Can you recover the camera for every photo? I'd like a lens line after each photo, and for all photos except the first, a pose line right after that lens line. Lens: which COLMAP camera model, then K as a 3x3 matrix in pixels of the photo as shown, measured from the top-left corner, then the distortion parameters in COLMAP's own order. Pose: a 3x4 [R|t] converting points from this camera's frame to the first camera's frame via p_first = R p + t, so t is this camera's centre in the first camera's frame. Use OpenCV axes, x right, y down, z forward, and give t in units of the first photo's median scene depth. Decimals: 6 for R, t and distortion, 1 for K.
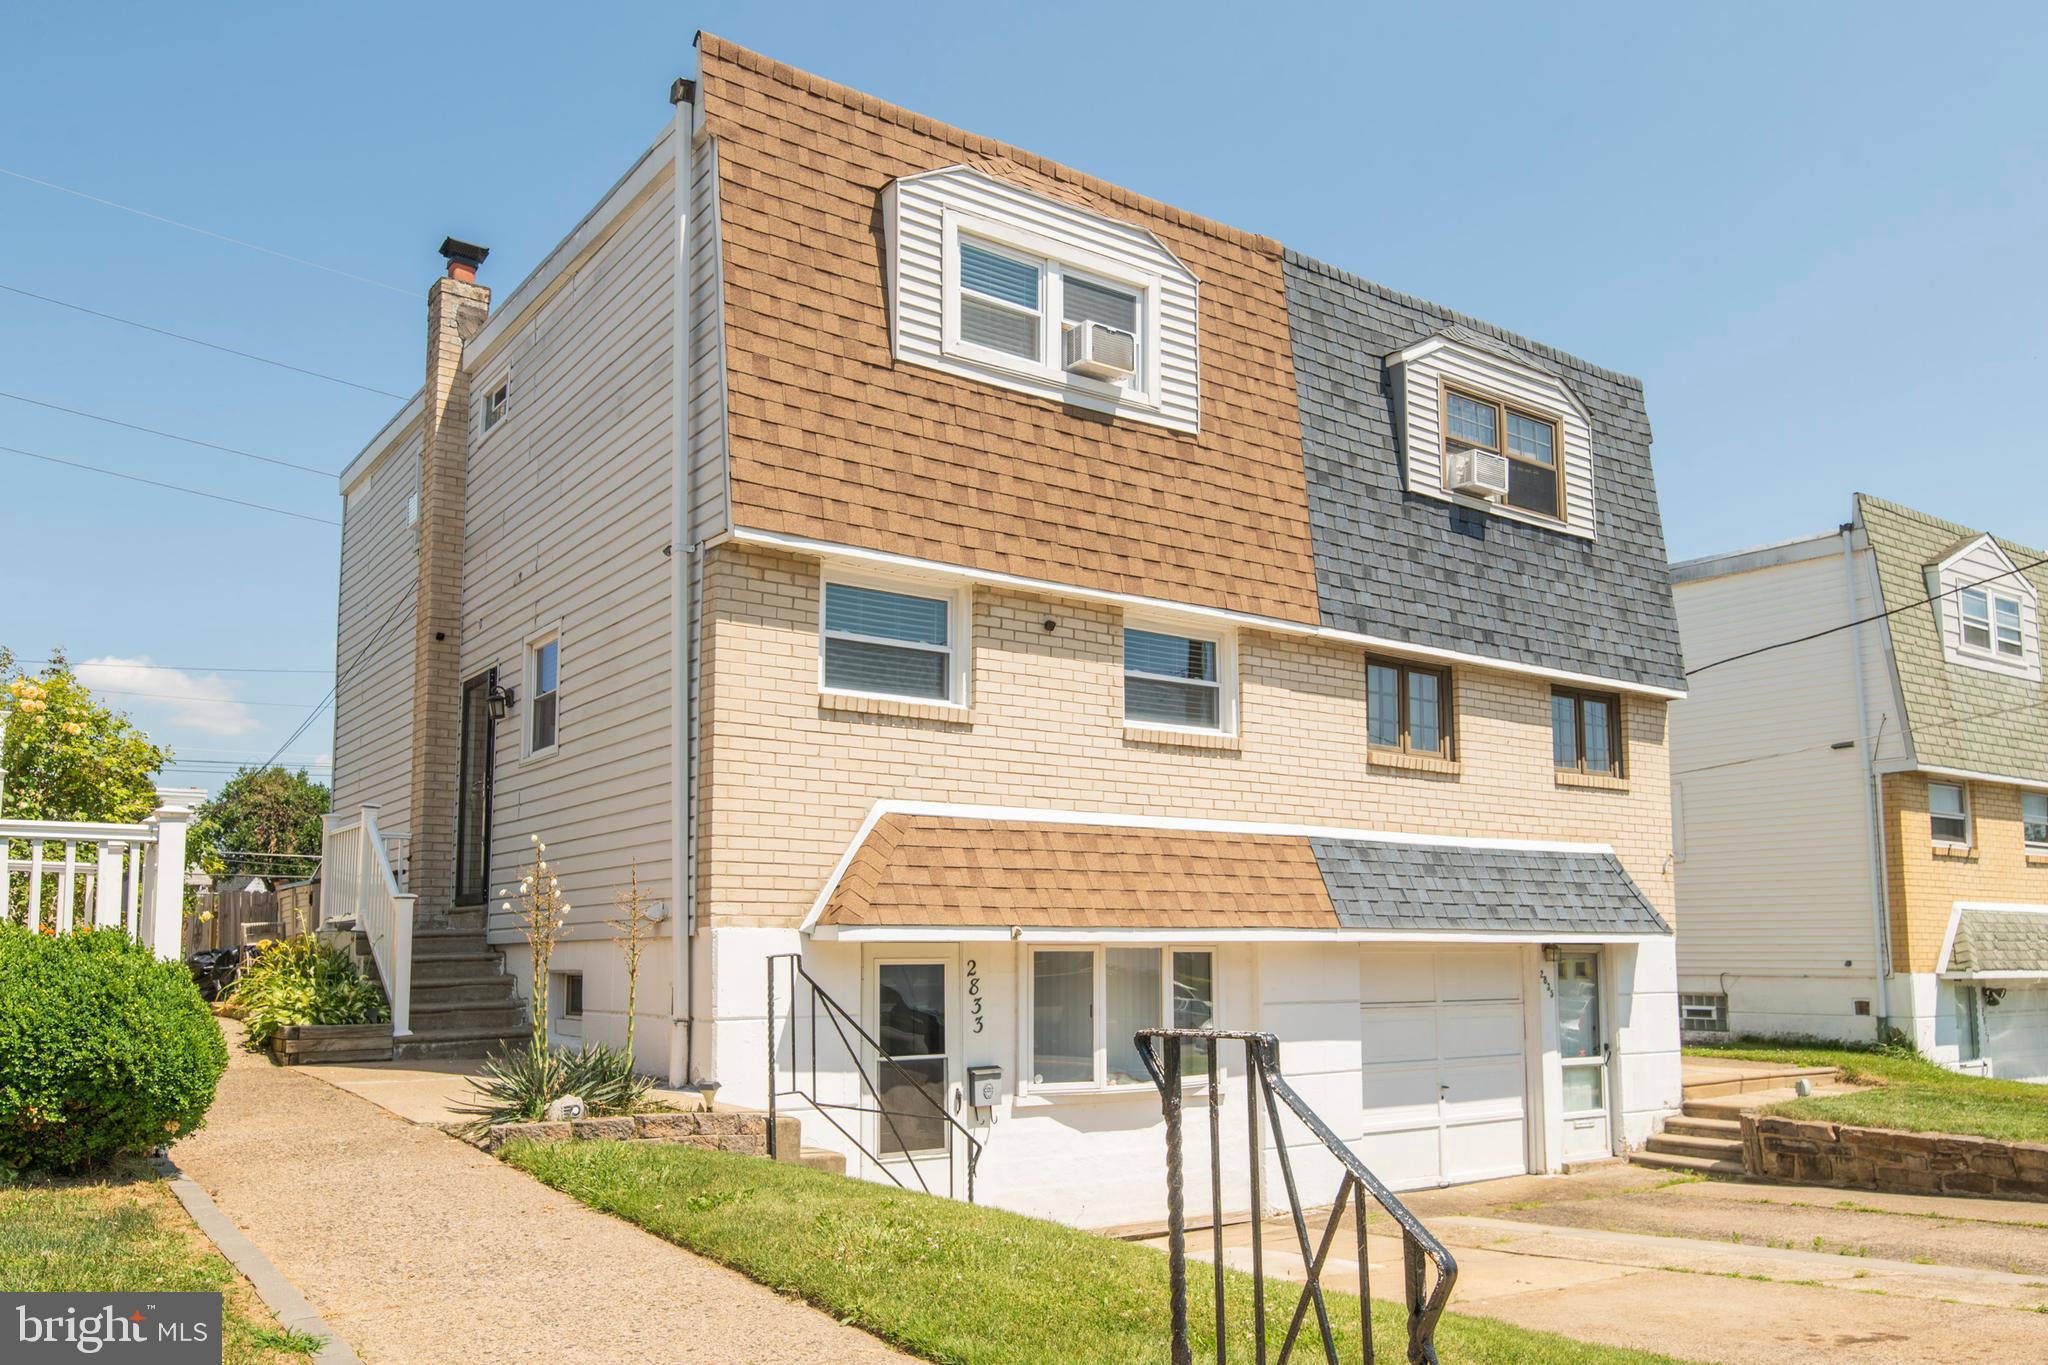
lens RADIAL K [[1531.8, 0, 1024.0], [0, 1531.8, 682.5], [0, 0, 1]] dist [0.003695, 0.004973]
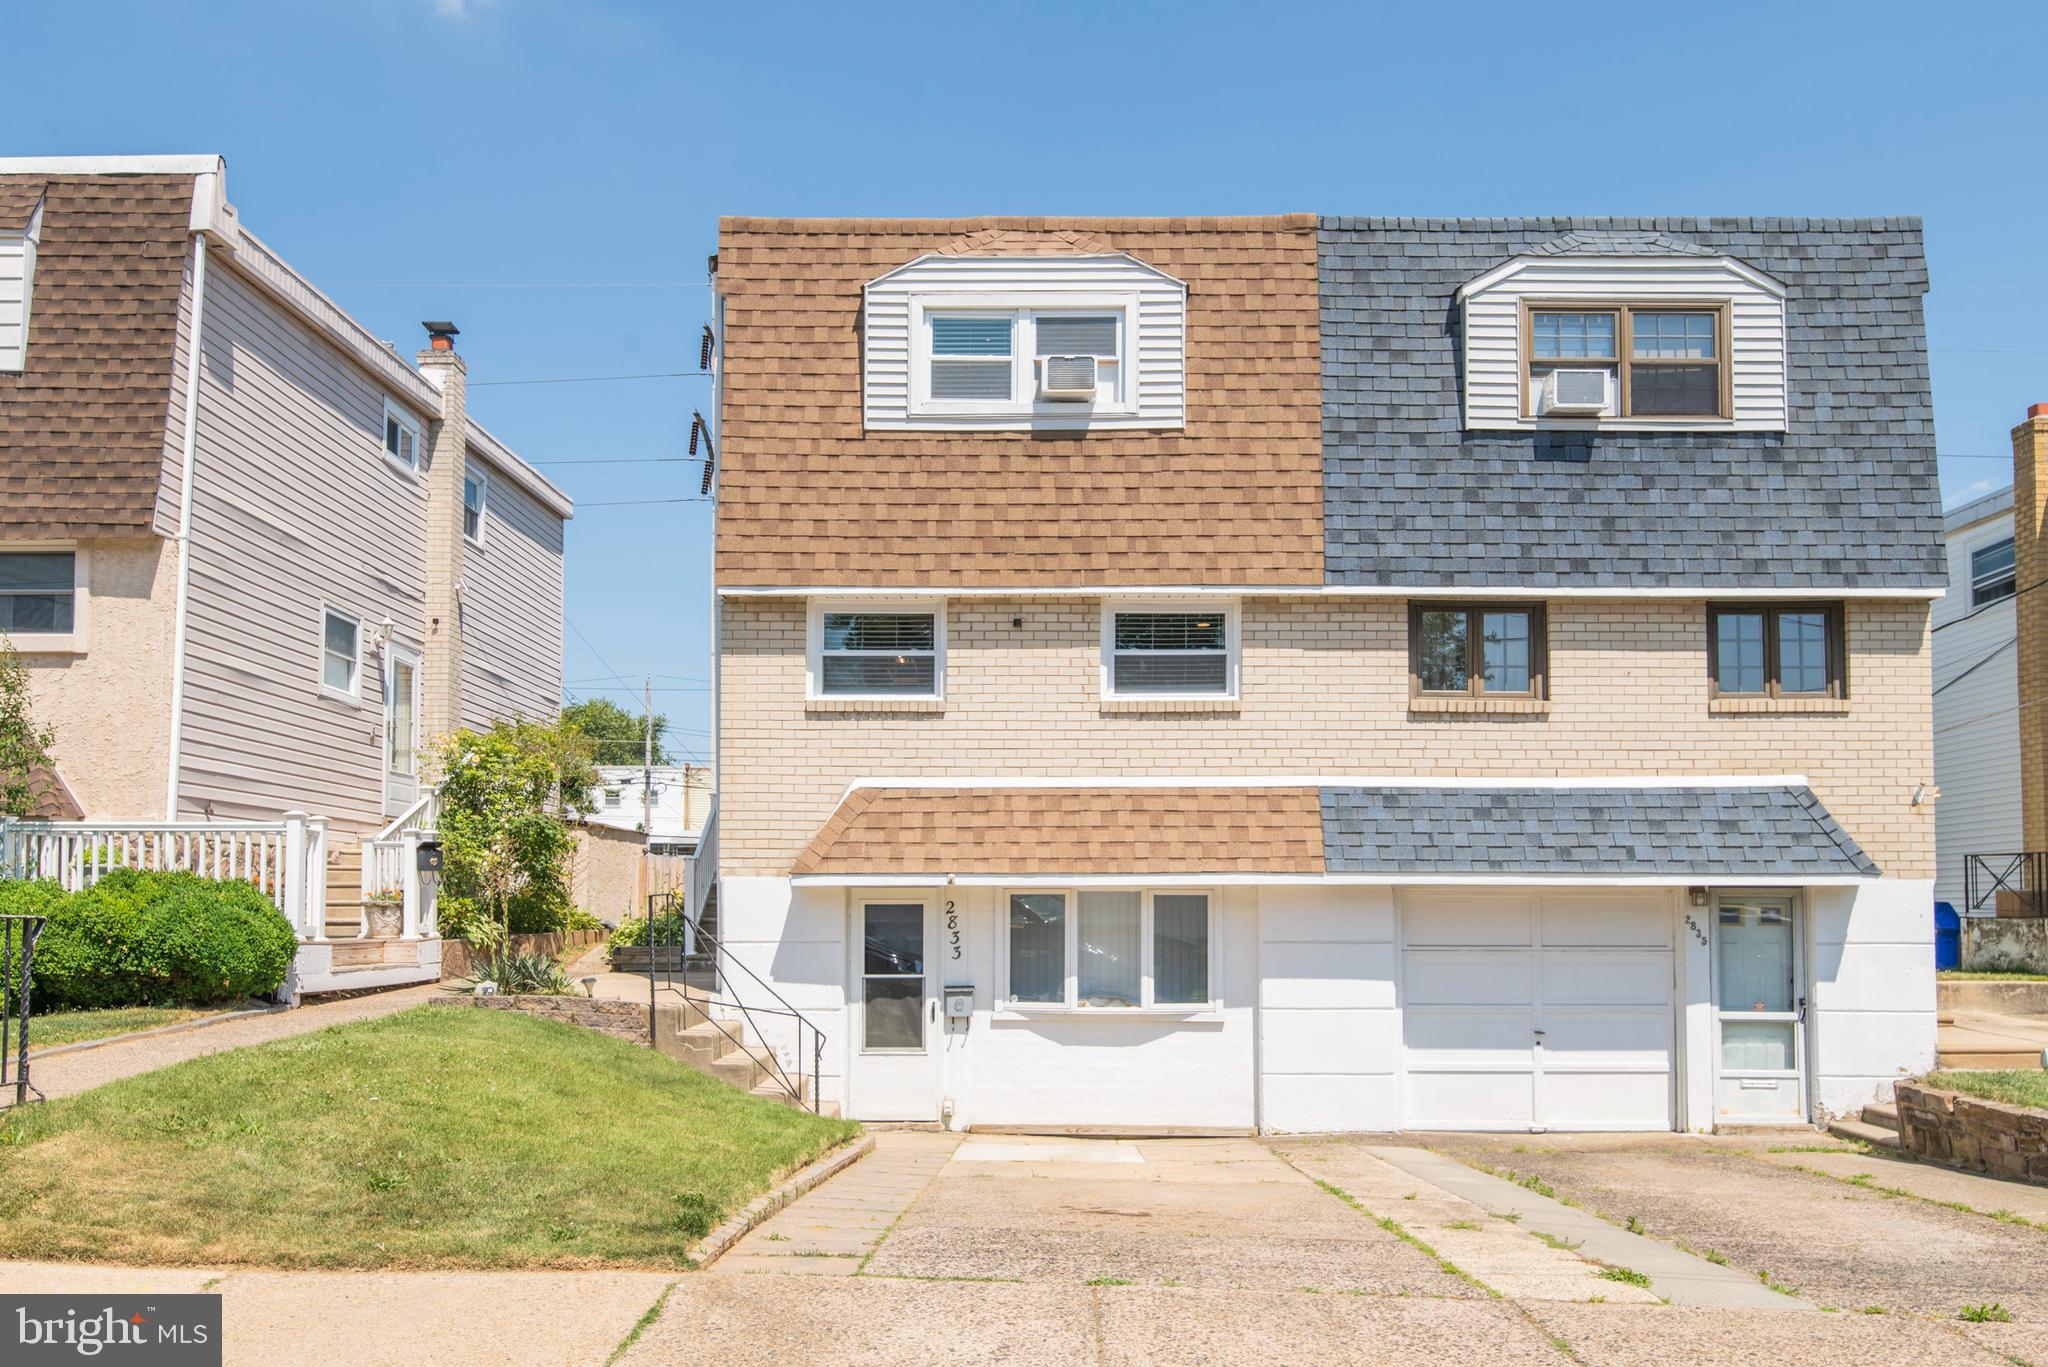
lens RADIAL K [[1538.0, 0, 1026.6], [0, 1538.0, 704.4], [0, 0, 1]] dist [0.006425, -0.002145]
pose [[0.807620, -0.077609, -0.584575, 0.683070], [0.100293, 0.994937, 0.006471, 0.018050], [0.581113, -0.063854, 0.811314, 0.027873]]
